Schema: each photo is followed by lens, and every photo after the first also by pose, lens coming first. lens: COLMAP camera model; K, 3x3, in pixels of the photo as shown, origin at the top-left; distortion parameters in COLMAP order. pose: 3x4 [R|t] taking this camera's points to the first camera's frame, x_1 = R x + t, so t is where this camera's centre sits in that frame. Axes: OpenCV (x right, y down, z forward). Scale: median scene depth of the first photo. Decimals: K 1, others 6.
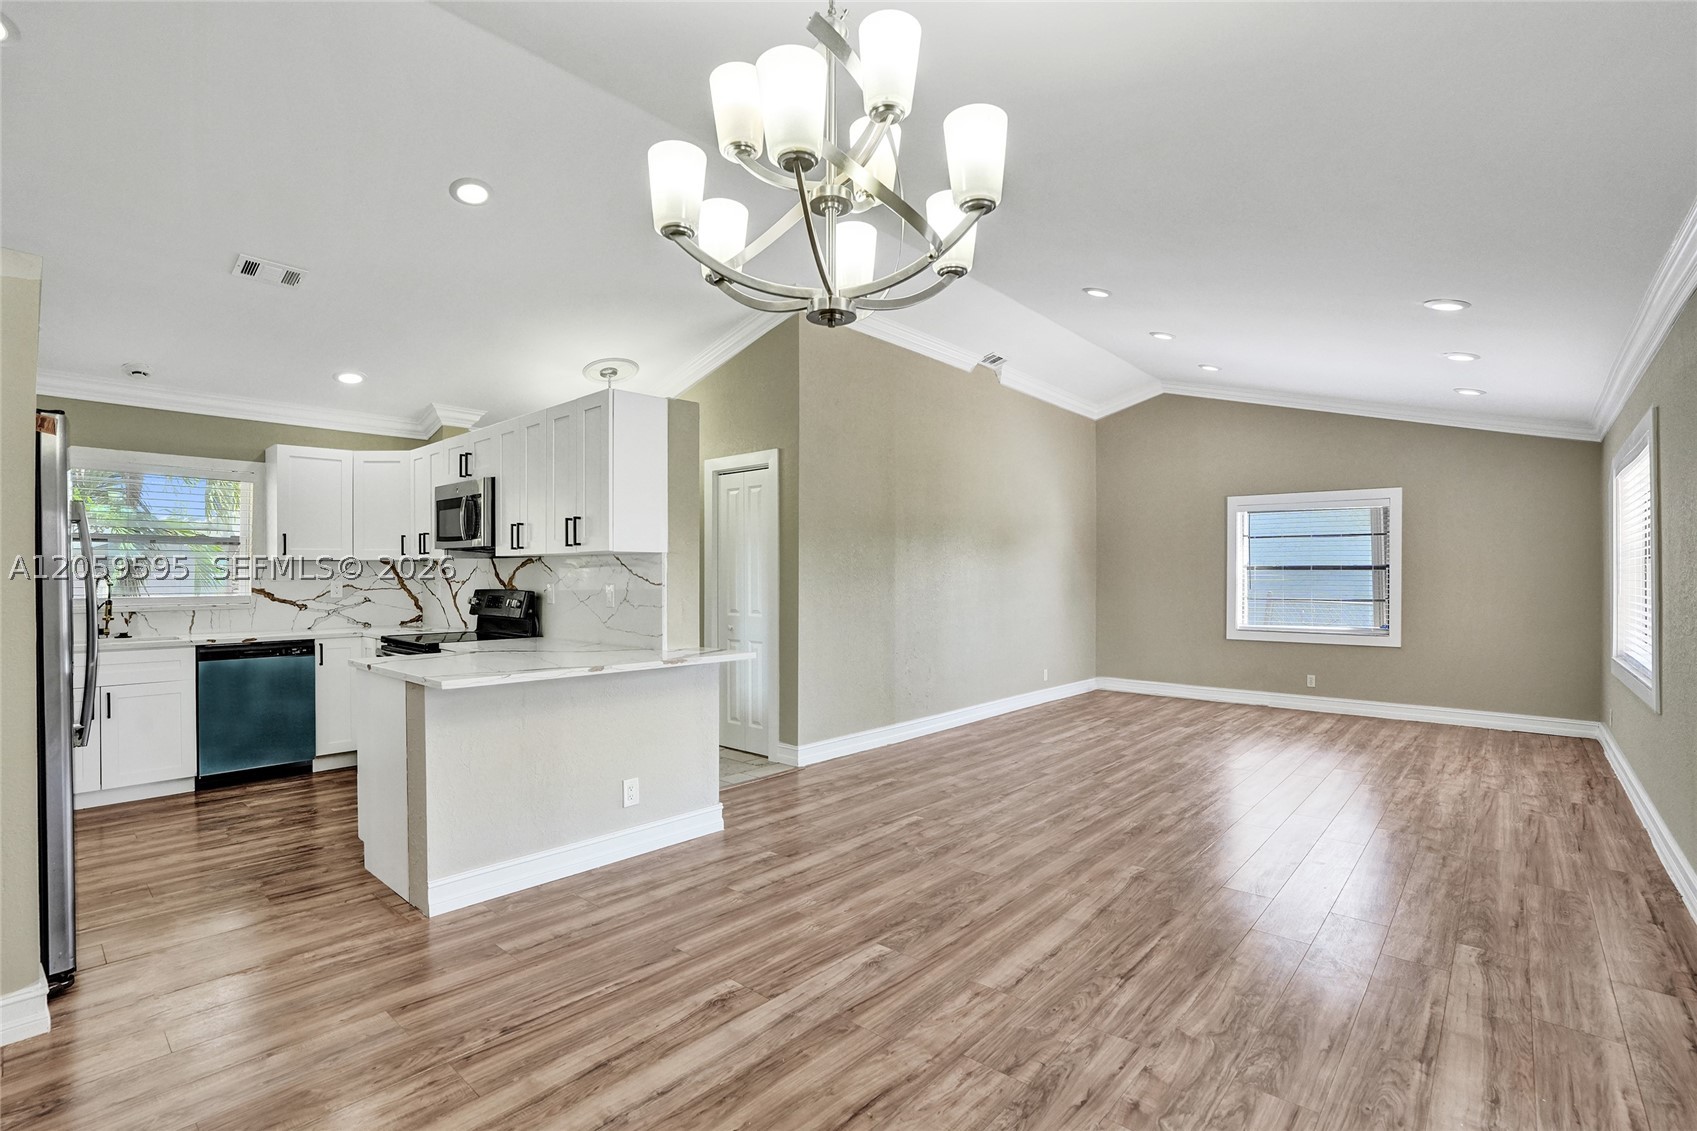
lens RADIAL K [[768.7, 0, 839.5], [0, 768.7, 571.8], [0, 0, 1]] dist [-0.067204, 0.022587]
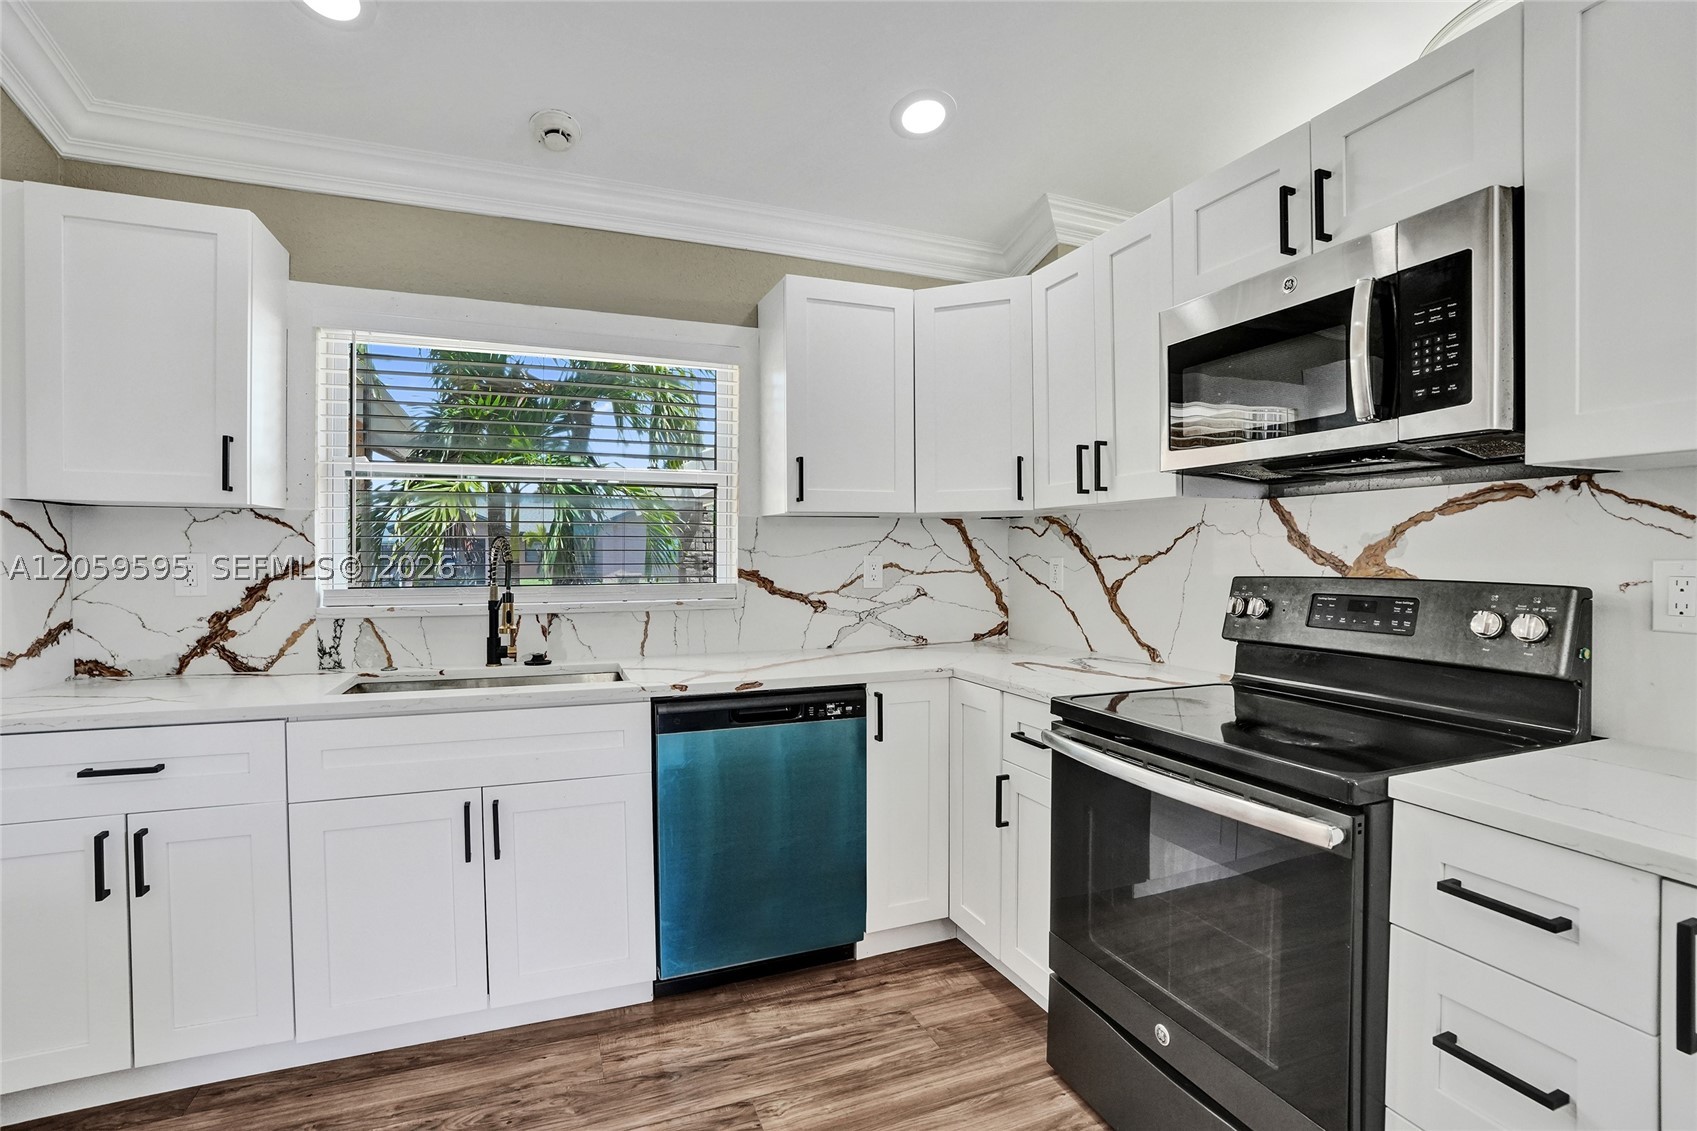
lens RADIAL K [[791.6, 0, 845.9], [0, 791.6, 565.7], [0, 0, 1]] dist [-0.070966, 0.029610]
pose [[0.891056, 0.005763, -0.453857, -0.495257], [0.002462, 0.999843, 0.017529, 0.010452], [0.453887, -0.016737, 0.890902, 0.567175]]
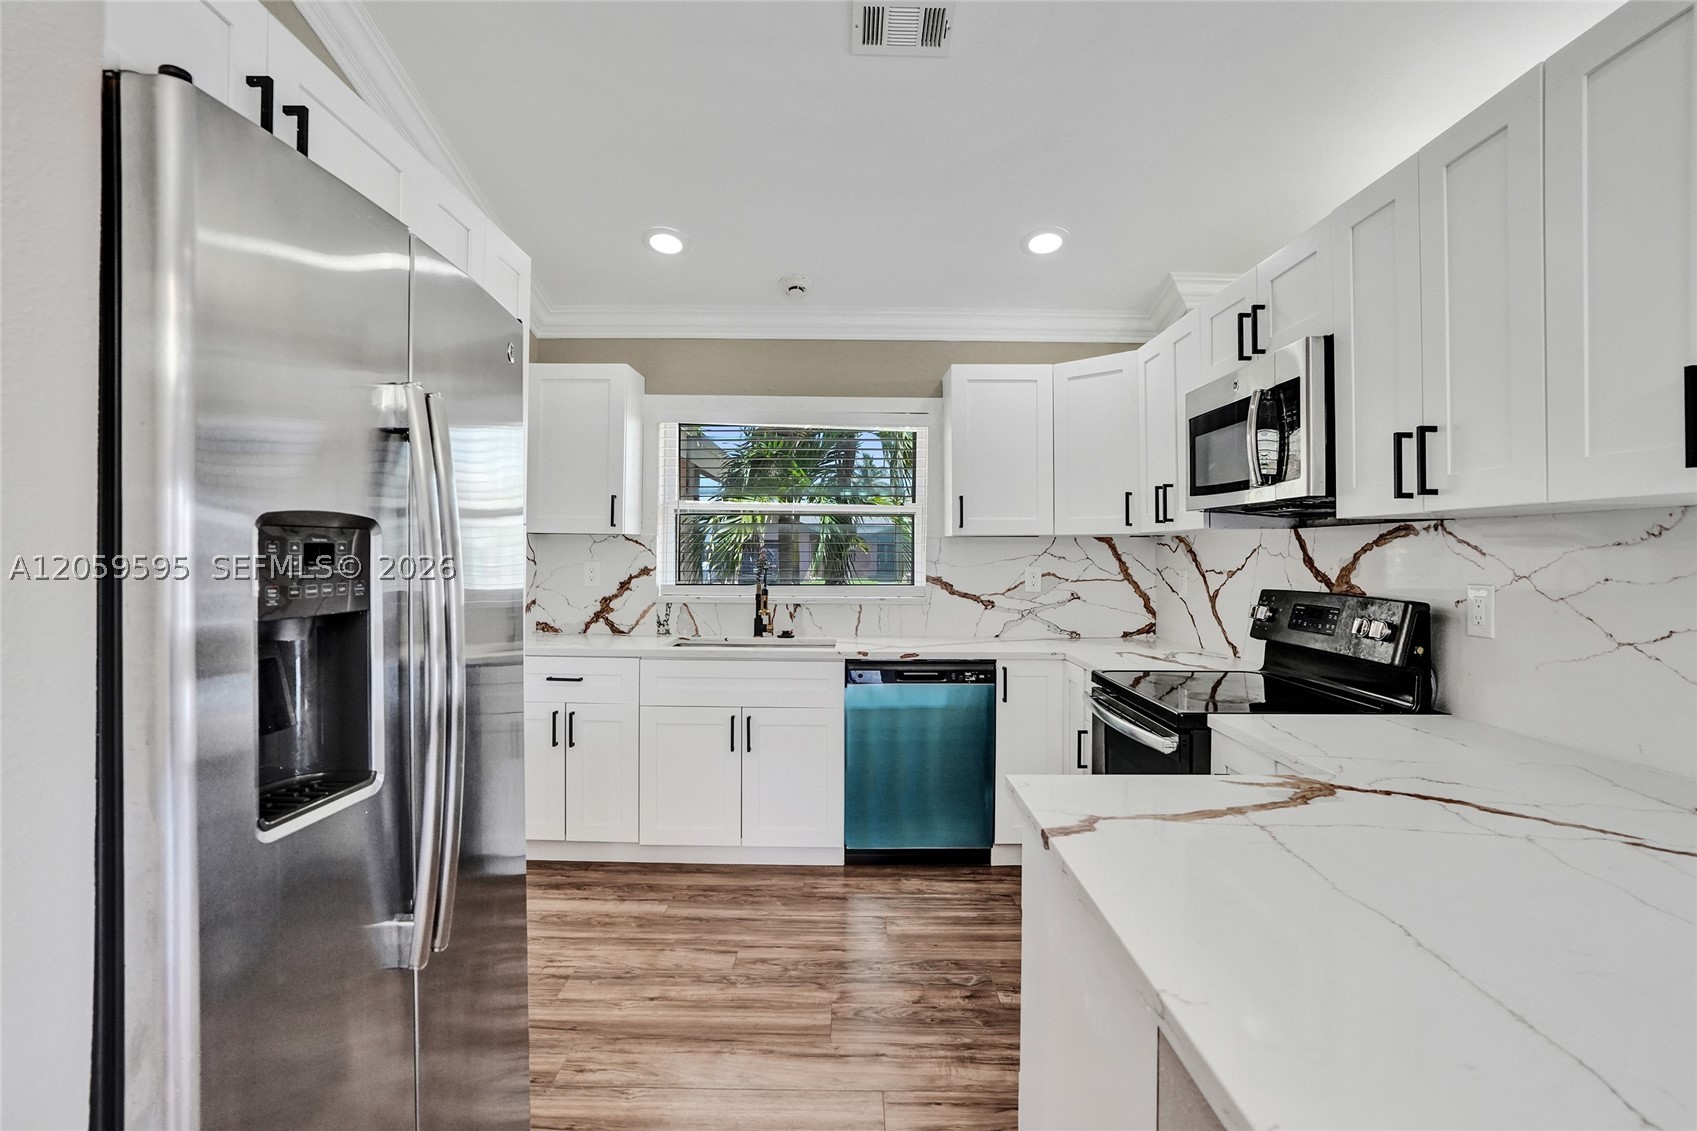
lens RADIAL K [[816.7, 0, 848.4], [0, 816.7, 545.3], [0, 0, 1]] dist [-0.048903, 0.024356]
pose [[0.661395, -0.002684, -0.750033, -0.266941], [-0.004295, 0.999964, -0.007366, -0.001073], [0.750025, 0.008093, 0.661359, 0.448175]]
